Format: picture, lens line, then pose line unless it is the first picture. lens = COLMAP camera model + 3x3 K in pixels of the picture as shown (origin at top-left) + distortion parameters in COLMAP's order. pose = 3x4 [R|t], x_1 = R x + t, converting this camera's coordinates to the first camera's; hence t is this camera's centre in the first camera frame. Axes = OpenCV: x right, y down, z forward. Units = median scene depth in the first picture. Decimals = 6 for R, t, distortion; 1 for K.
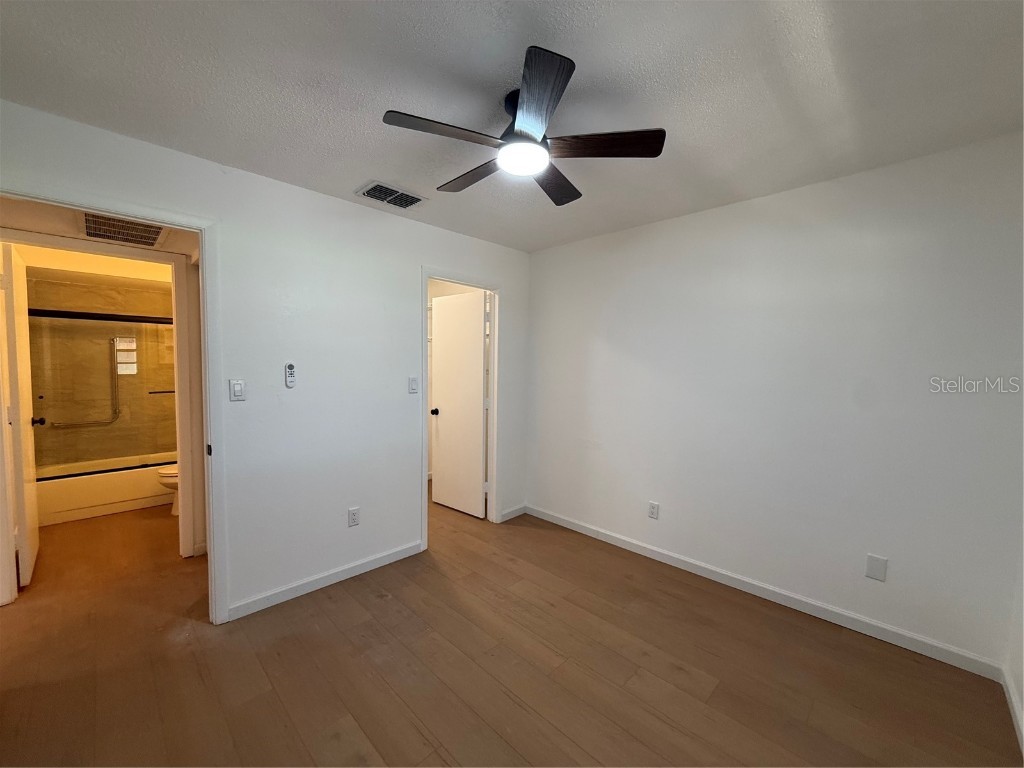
lens RADIAL K [[408.1, 0, 514.1], [0, 408.1, 385.3], [0, 0, 1]] dist [-0.002030, 0.000044]
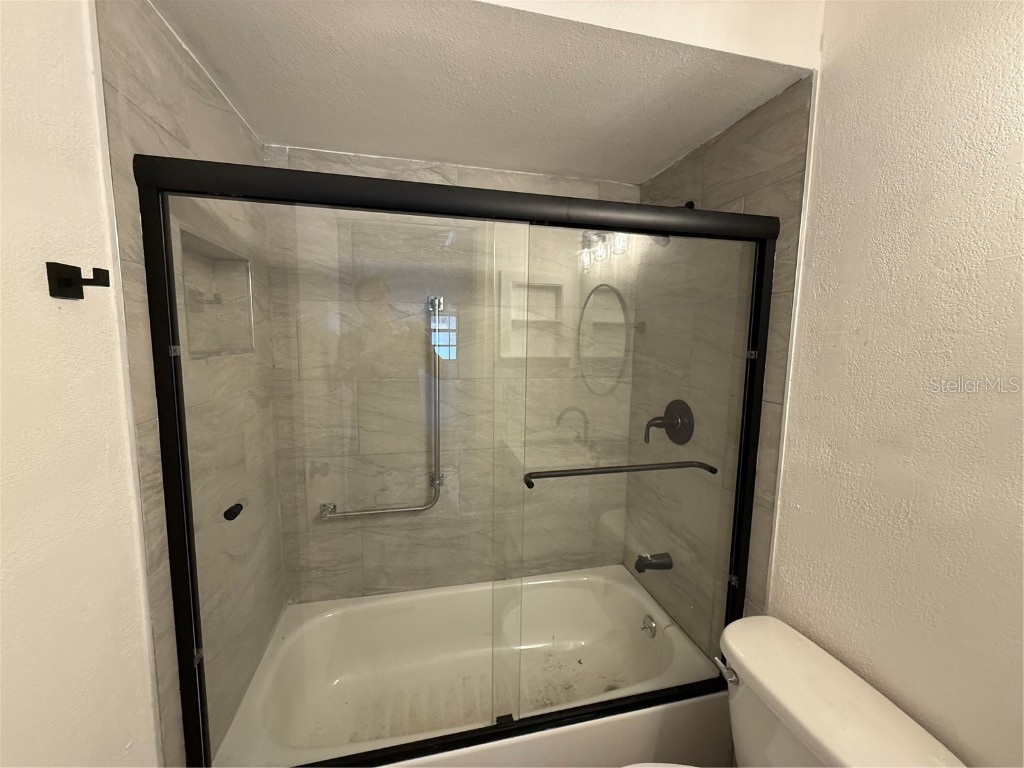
lens RADIAL K [[408.1, 0, 514.1], [0, 408.1, 385.3], [0, 0, 1]] dist [-0.002030, 0.000044]
pose [[0.832770, 0.064176, -0.549886, -0.696144], [-0.034579, 0.997349, 0.064030, -0.060626], [0.552537, -0.034308, 0.832782, 0.710865]]
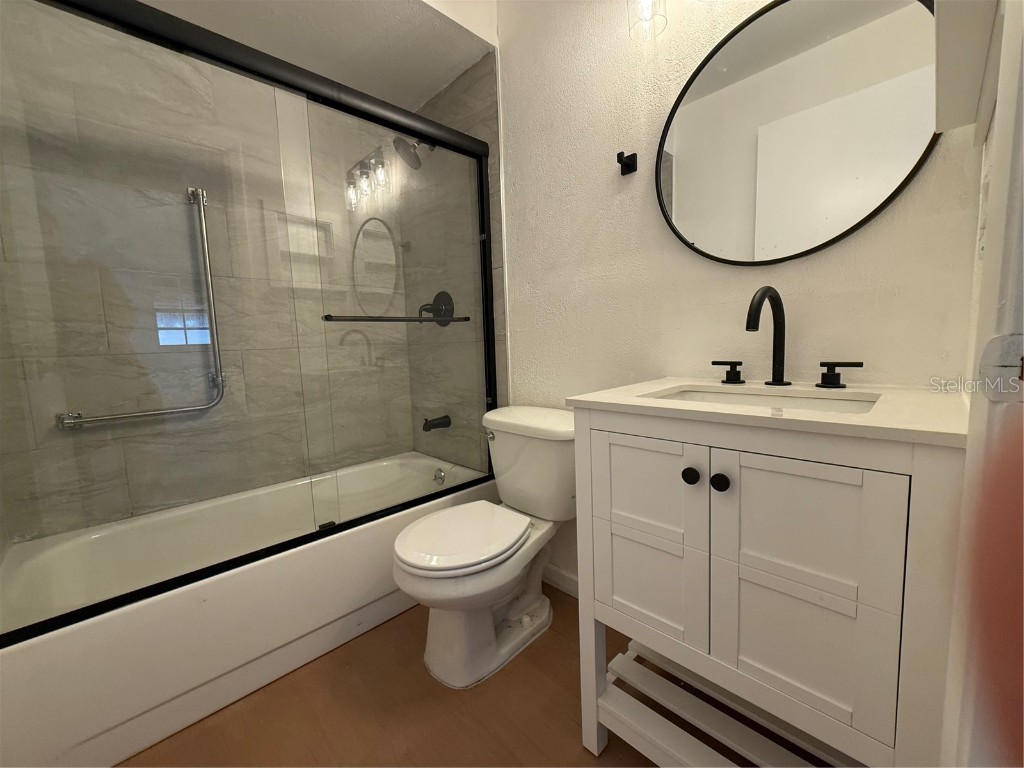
lens RADIAL K [[408.1, 0, 514.1], [0, 408.1, 385.3], [0, 0, 1]] dist [-0.002030, 0.000044]
pose [[0.997923, -0.041729, -0.049079, -0.669703], [0.044213, 0.997736, 0.050668, 0.060281], [0.046853, -0.052733, 0.997509, 0.619214]]
